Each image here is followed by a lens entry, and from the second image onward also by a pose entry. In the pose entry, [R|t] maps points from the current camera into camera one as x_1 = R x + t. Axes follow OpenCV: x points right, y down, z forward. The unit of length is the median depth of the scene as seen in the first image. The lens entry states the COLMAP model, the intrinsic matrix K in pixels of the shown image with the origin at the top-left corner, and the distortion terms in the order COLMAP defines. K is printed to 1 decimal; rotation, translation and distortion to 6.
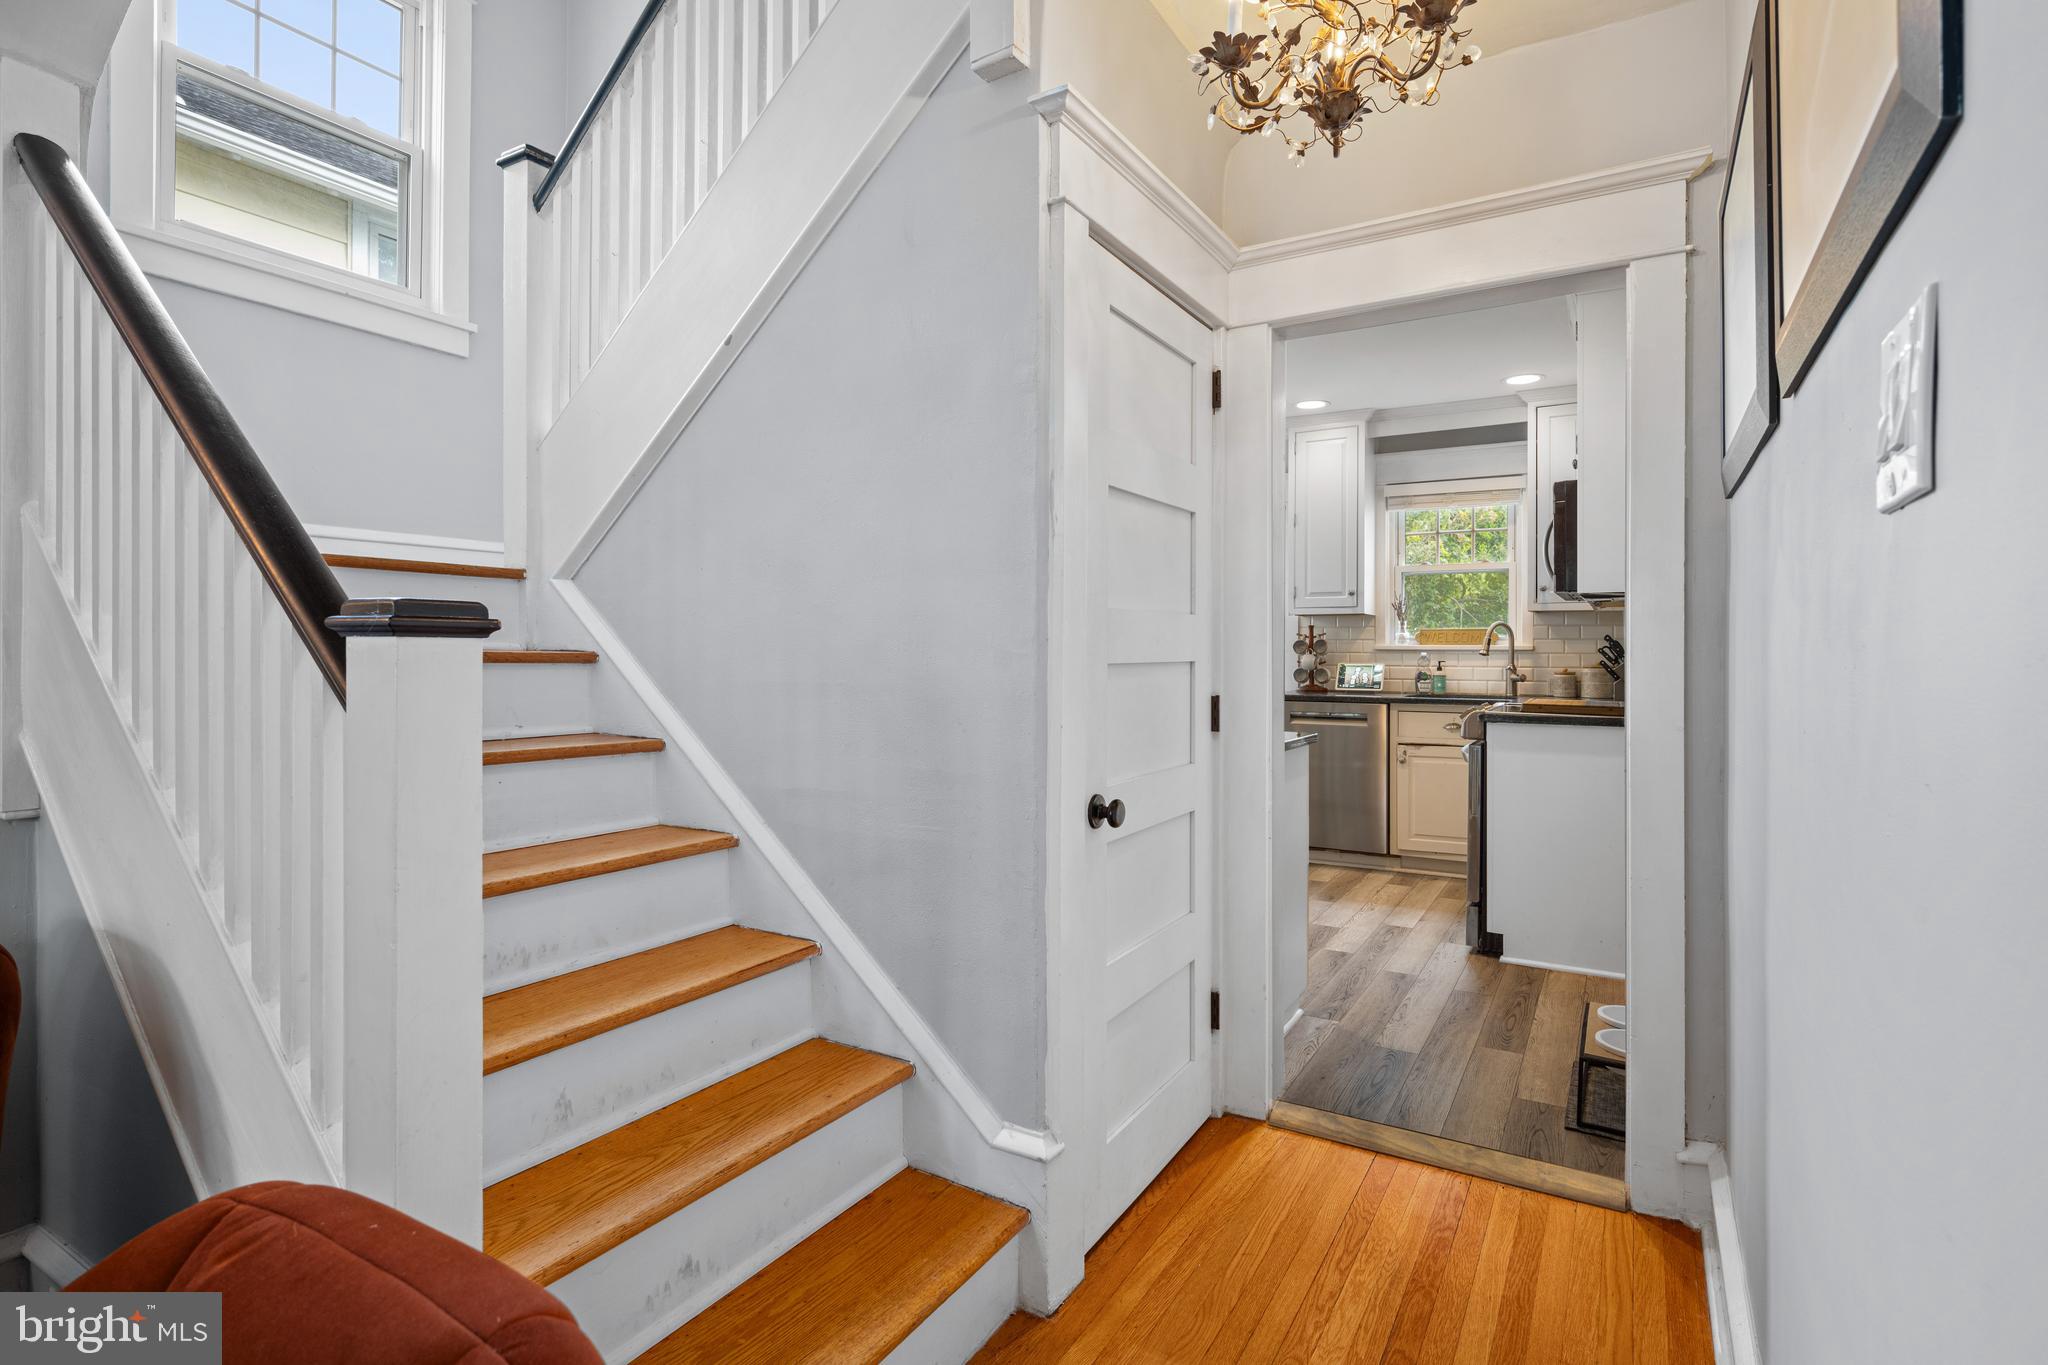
lens RADIAL K [[1007.0, 0, 1028.5], [0, 1007.0, 655.6], [0, 0, 1]] dist [-0.007170, -0.000420]
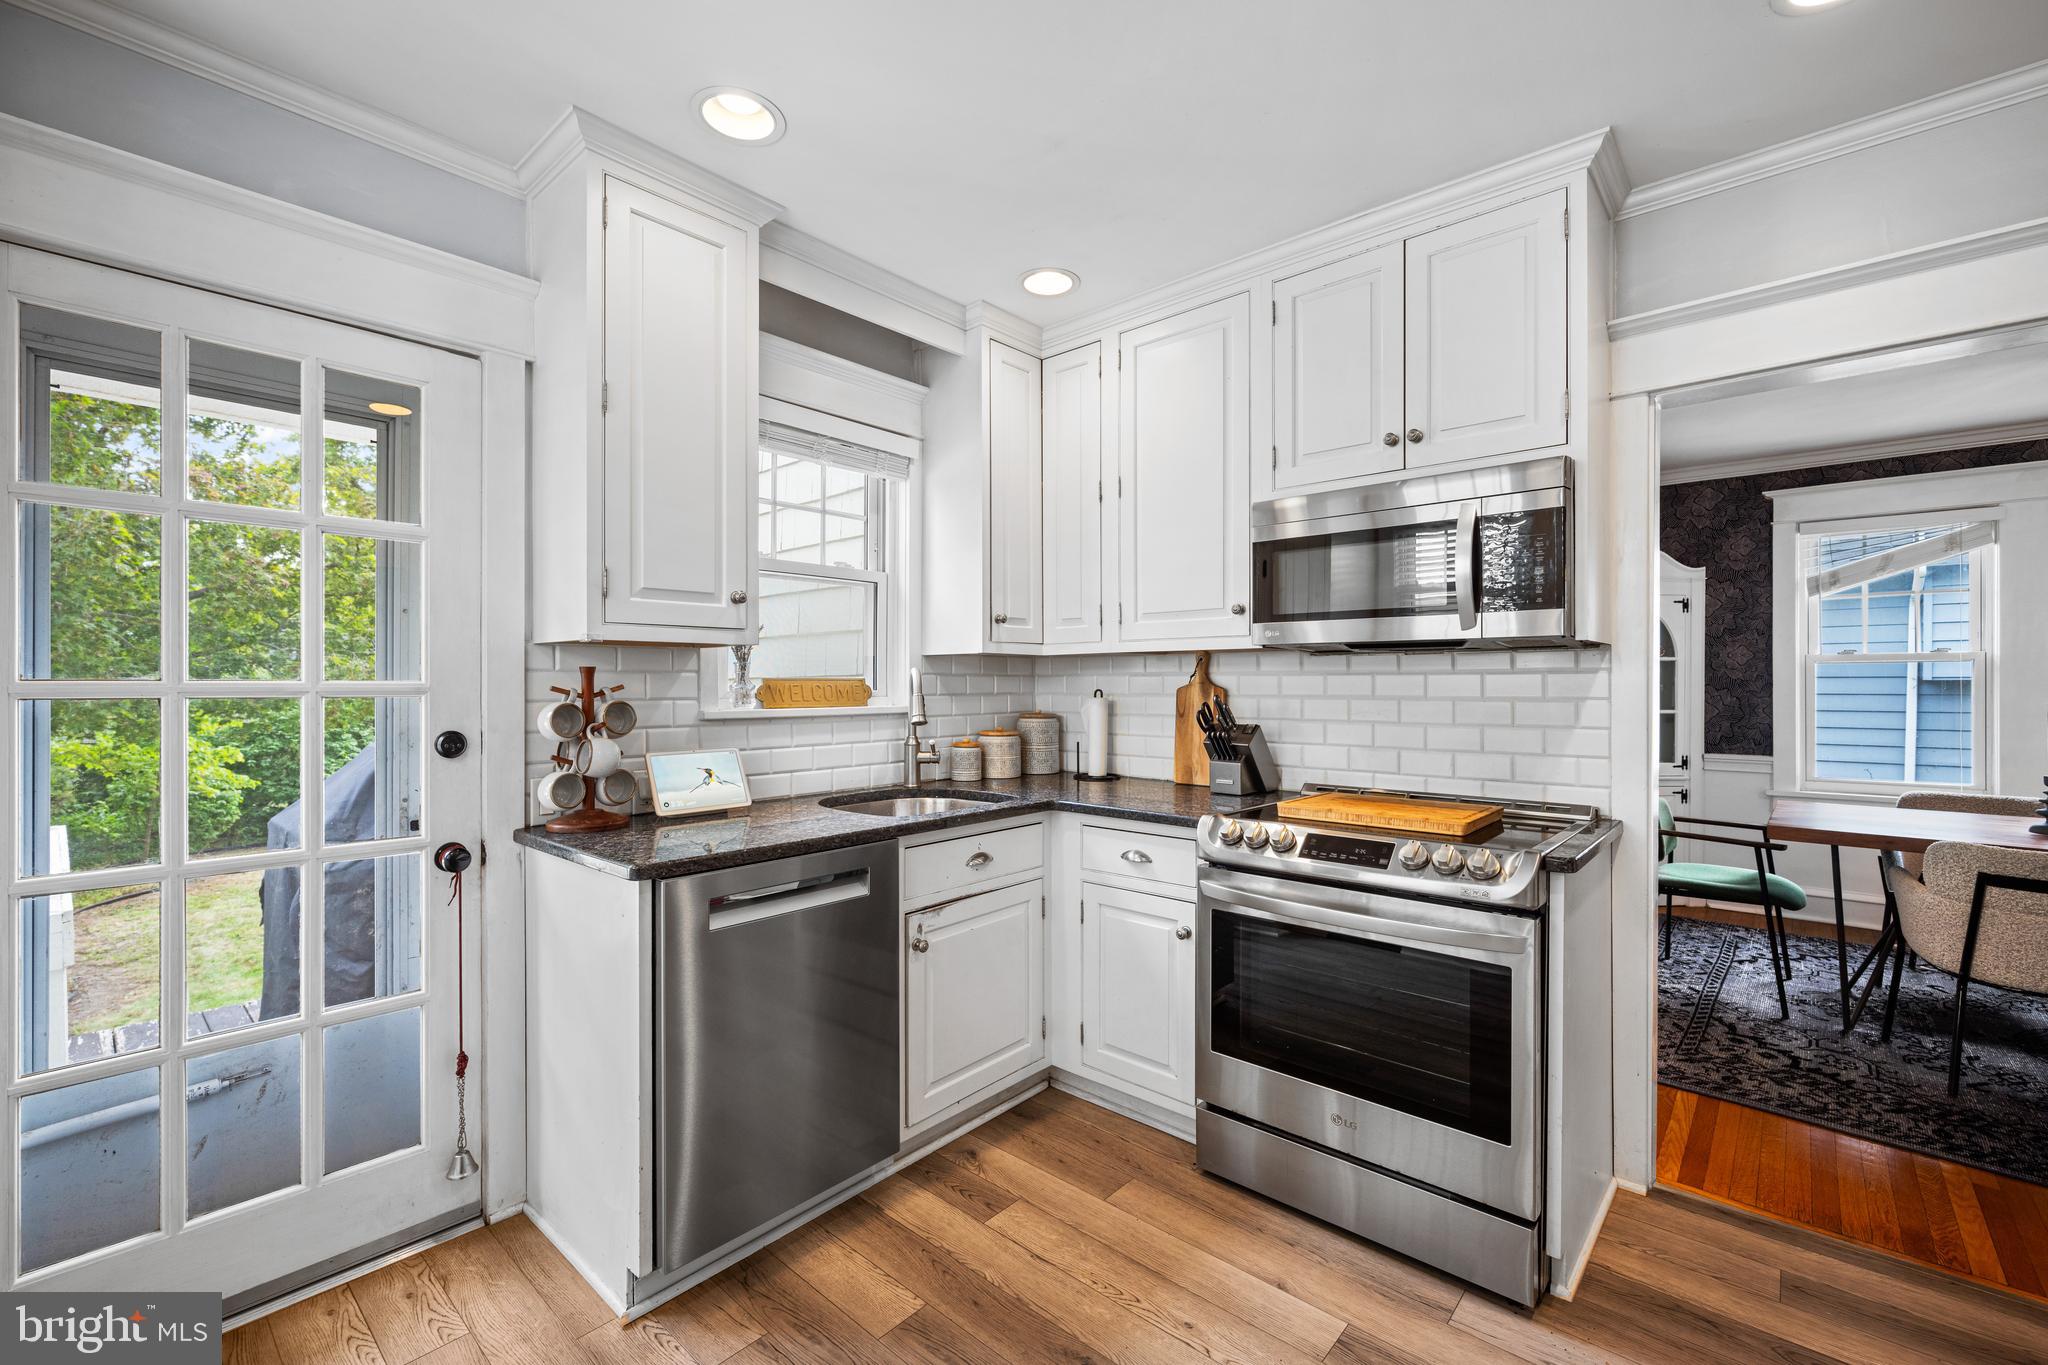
lens RADIAL K [[858.0, 0, 1045.9], [0, 858.0, 680.5], [0, 0, 1]] dist [0.000059, 0.000046]
pose [[0.177074, -0.002490, 0.984194, -0.036957], [0.003068, 0.999993, 0.001978, -0.027223], [-0.984193, 0.002669, 0.177080, 0.836723]]
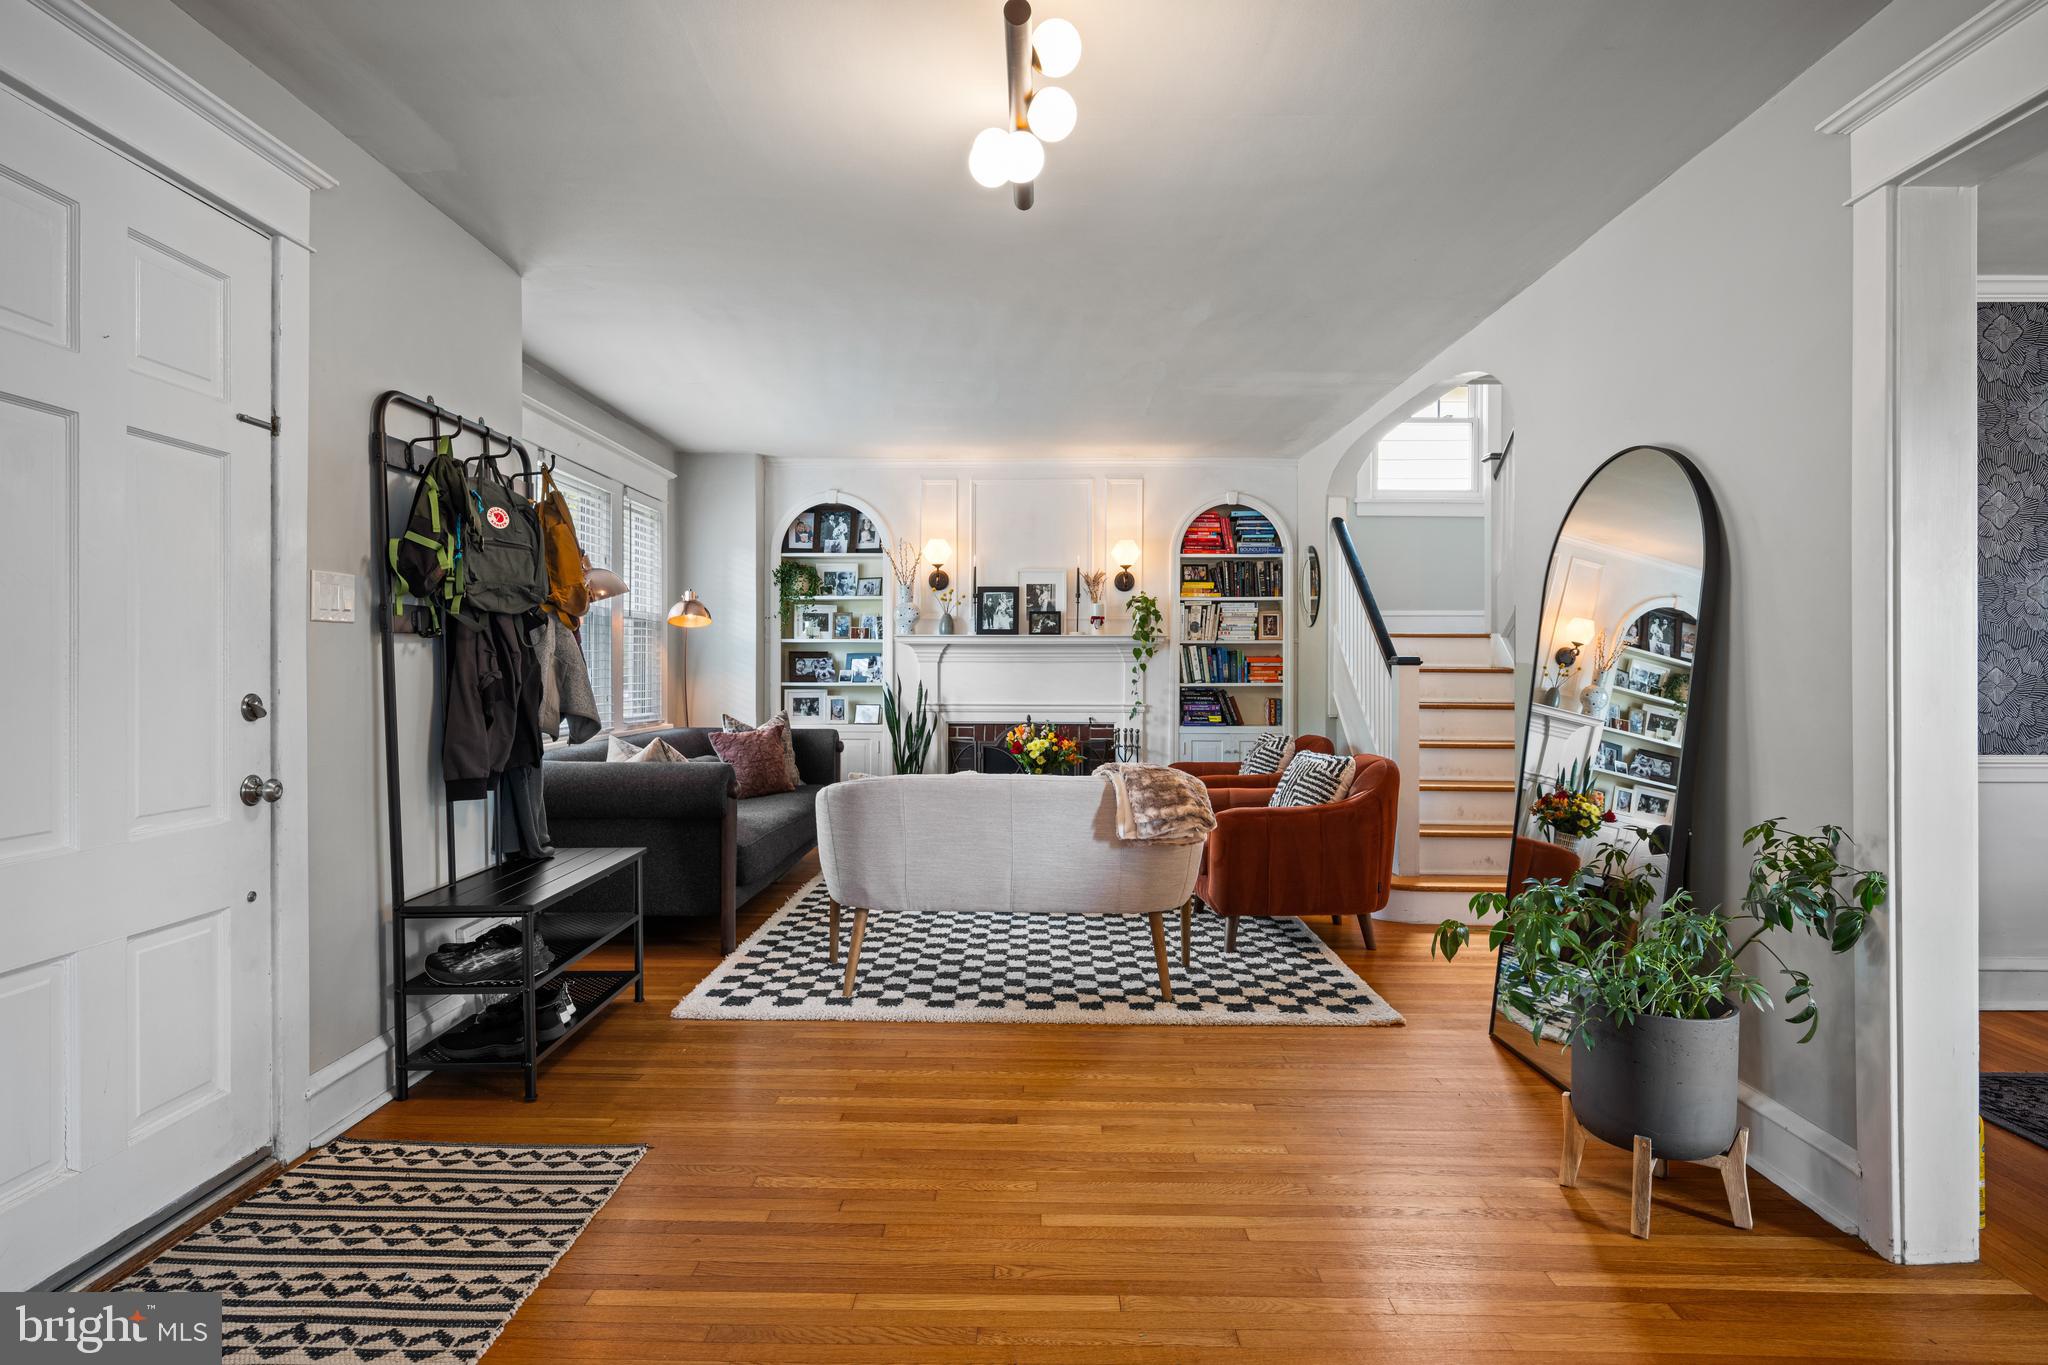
lens RADIAL K [[1104.1, 0, 1022.3], [0, 1104.1, 671.3], [0, 0, 1]] dist [0.001354, 0.000485]
pose [[0.501859, 0.001434, -0.864948, 0.567428], [-0.001347, 0.999999, 0.000877, 0.000940], [0.864948, 0.000725, 0.501860, -0.596195]]
